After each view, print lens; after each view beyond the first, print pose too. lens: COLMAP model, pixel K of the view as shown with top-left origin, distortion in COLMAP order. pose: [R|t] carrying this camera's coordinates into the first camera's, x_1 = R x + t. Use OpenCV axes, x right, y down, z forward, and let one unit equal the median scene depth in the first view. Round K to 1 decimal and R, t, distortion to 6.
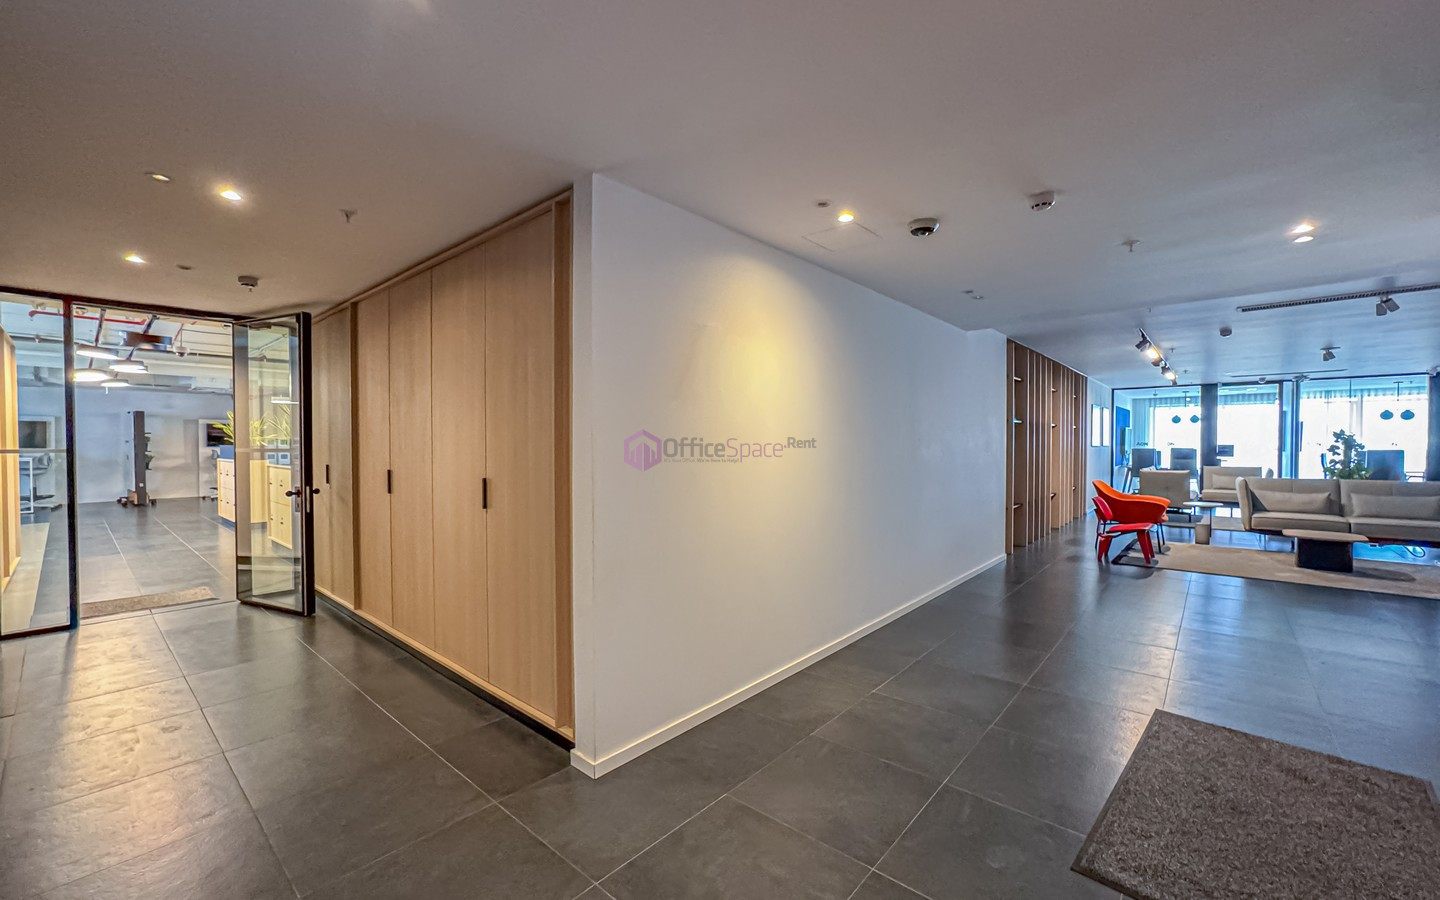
lens RADIAL K [[583.7, 0, 725.1], [0, 583.7, 450.6], [0, 0, 1]] dist [-0.011743, 0.002067]
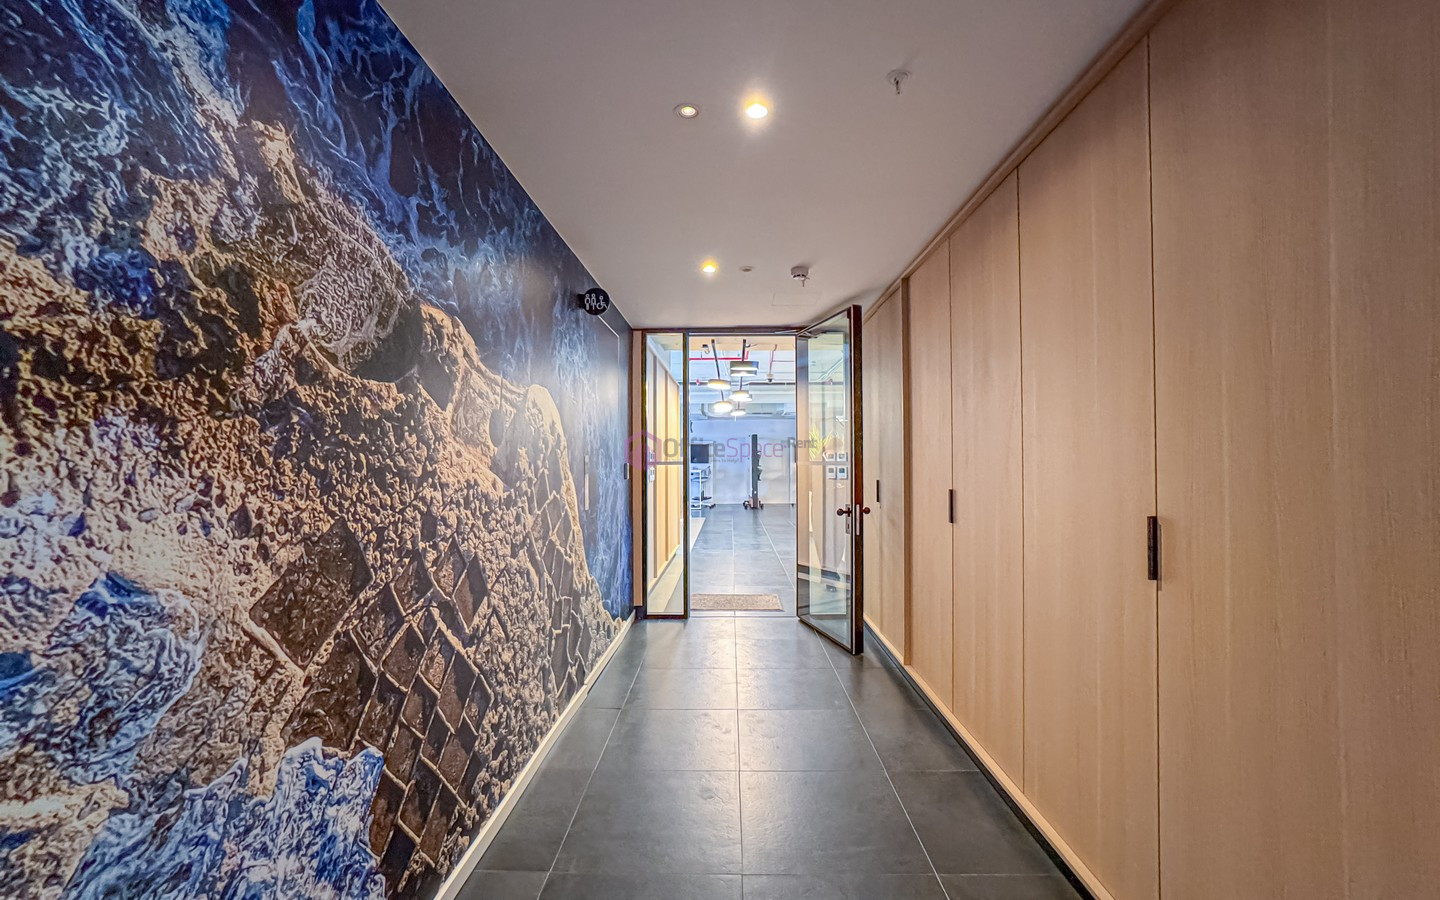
lens RADIAL K [[583.7, 0, 724.9], [0, 583.7, 454.3], [0, 0, 1]] dist [-0.011743, 0.002067]
pose [[0.648262, -0.009000, -0.761364, -0.185182], [-0.009453, 0.999758, -0.019867, 0.005108], [0.761358, 0.020076, 0.648020, 0.285123]]
